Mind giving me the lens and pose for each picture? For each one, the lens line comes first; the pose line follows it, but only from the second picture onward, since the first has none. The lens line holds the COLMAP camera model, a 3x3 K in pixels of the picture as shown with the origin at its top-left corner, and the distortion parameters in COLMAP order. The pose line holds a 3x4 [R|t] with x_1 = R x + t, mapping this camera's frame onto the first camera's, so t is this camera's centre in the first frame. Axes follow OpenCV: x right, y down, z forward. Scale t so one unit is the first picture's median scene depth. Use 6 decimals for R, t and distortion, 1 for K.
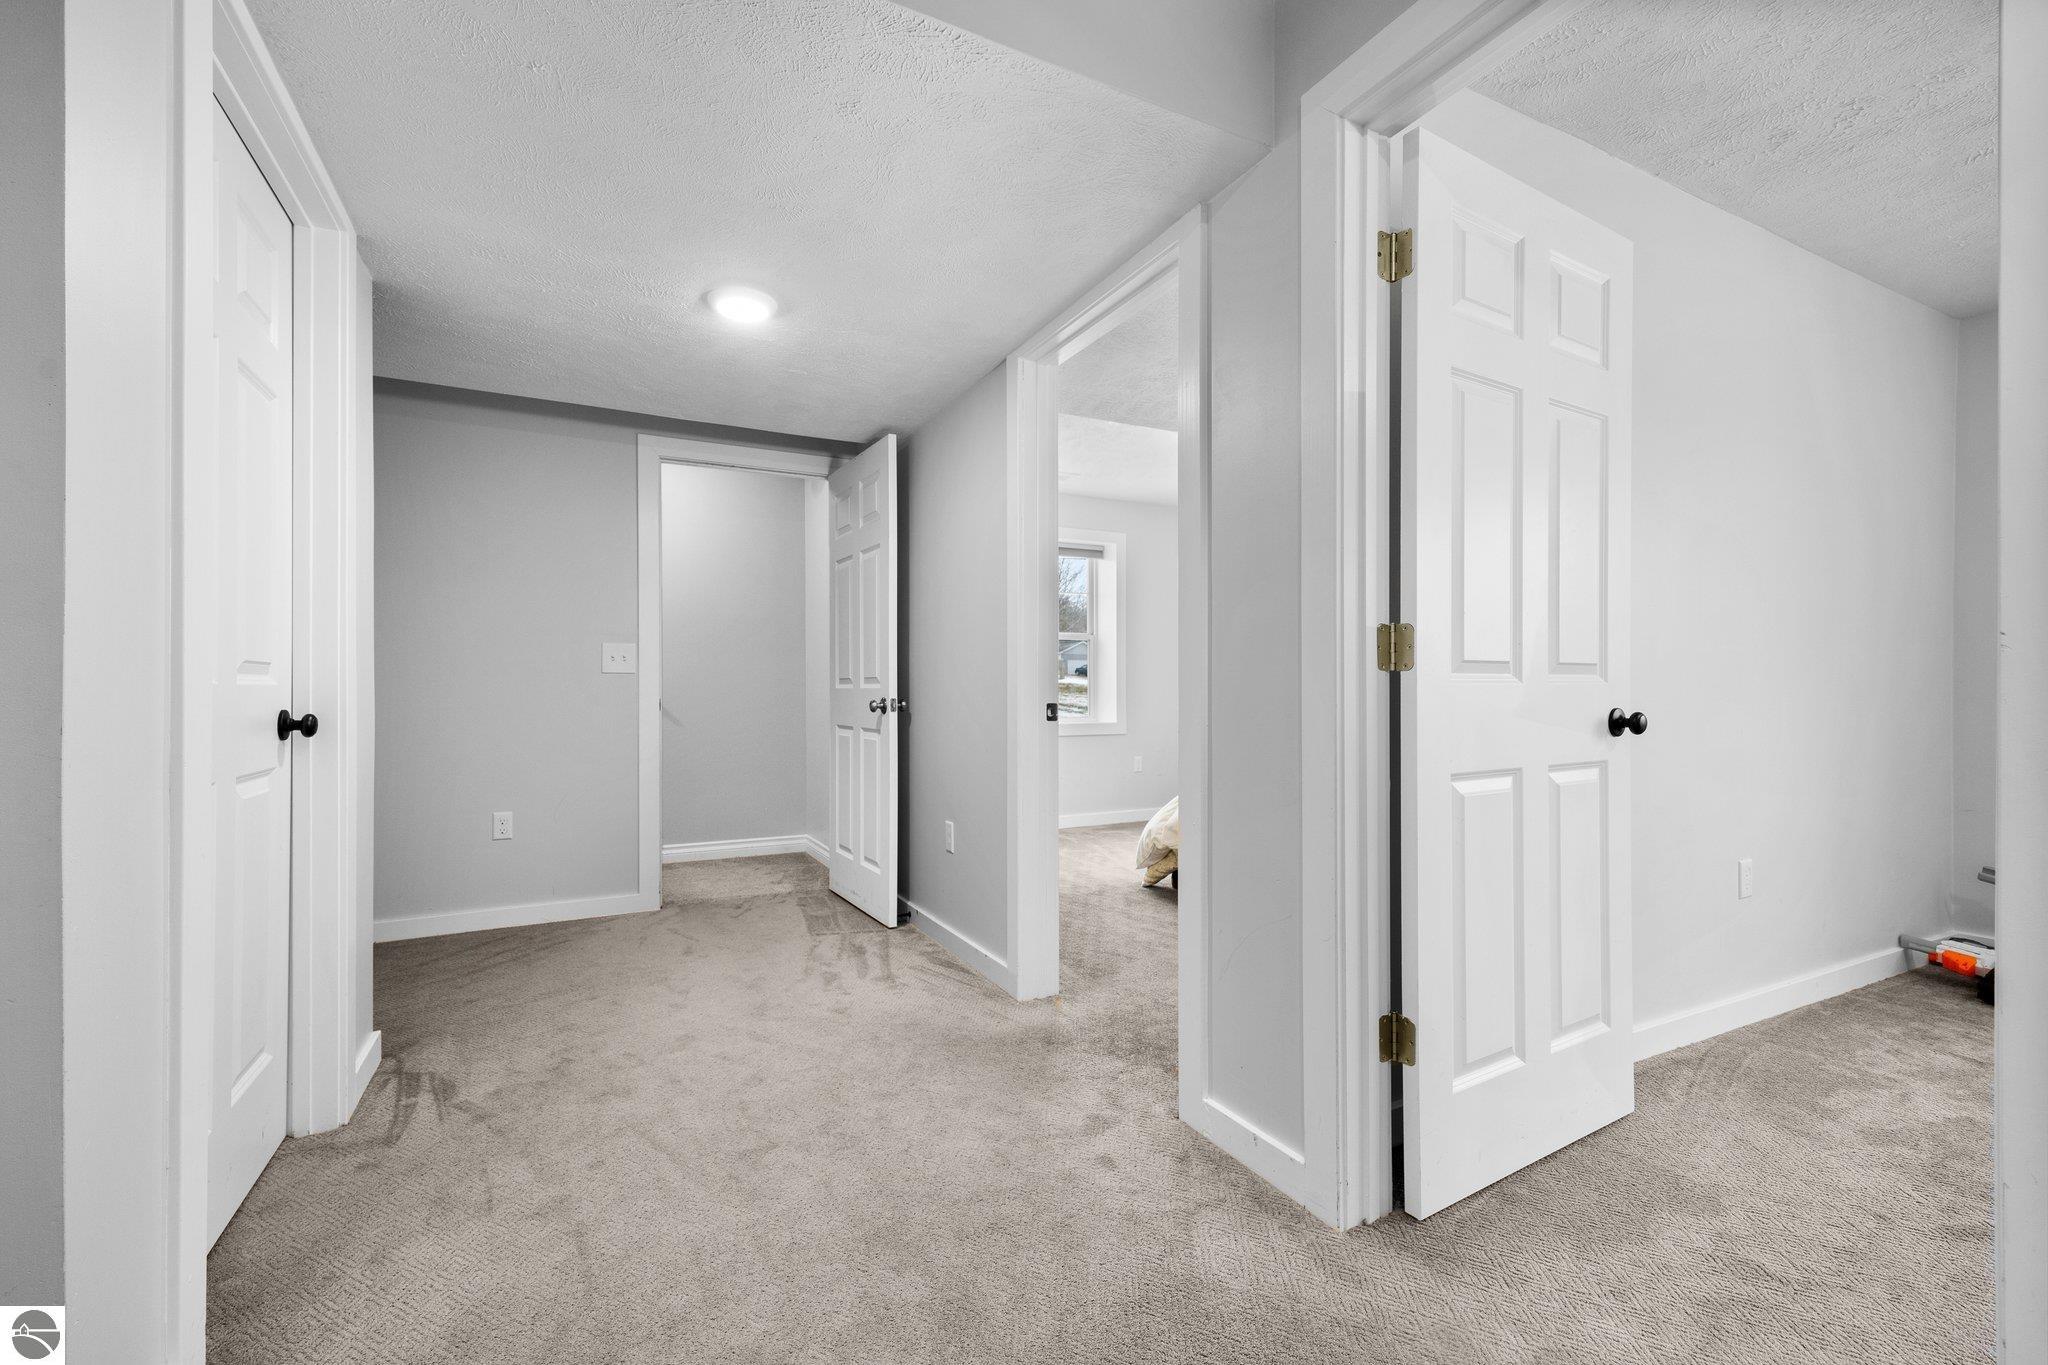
lens RADIAL K [[814.1, 0, 1002.3], [0, 814.1, 684.3], [0, 0, 1]] dist [-0.018957, 0.000071]
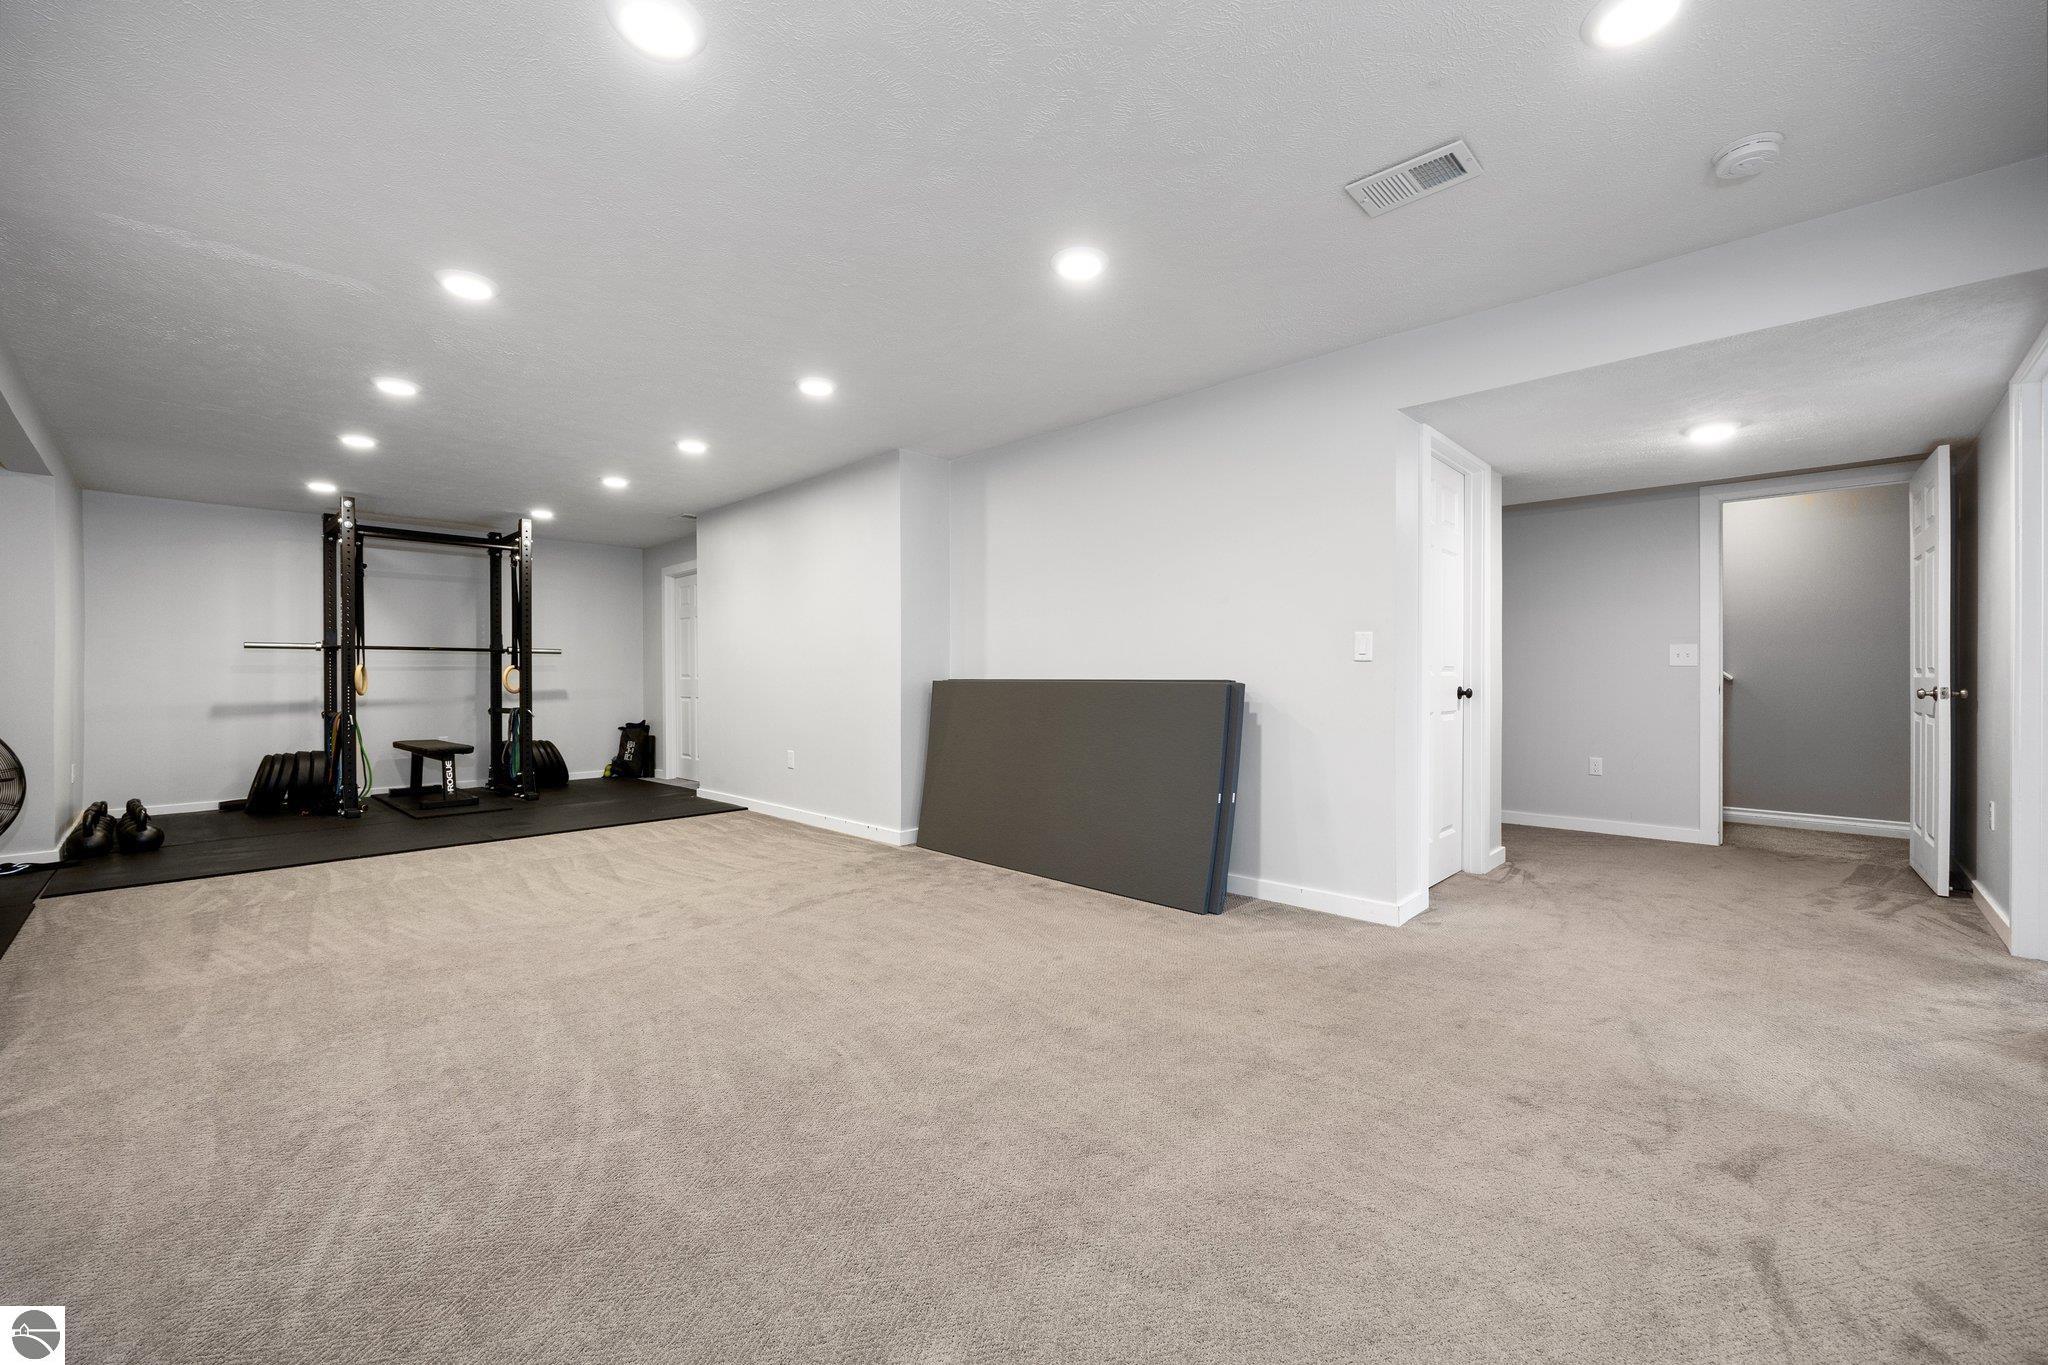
lens RADIAL K [[803.1, 0, 1018.7], [0, 803.1, 675.7], [0, 0, 1]] dist [0.001036, 0.000390]
pose [[0.287647, -0.000563, -0.957736, 0.542187], [0.004135, 0.999991, 0.000655, -0.003662], [0.957728, -0.004149, 0.287646, -0.503445]]
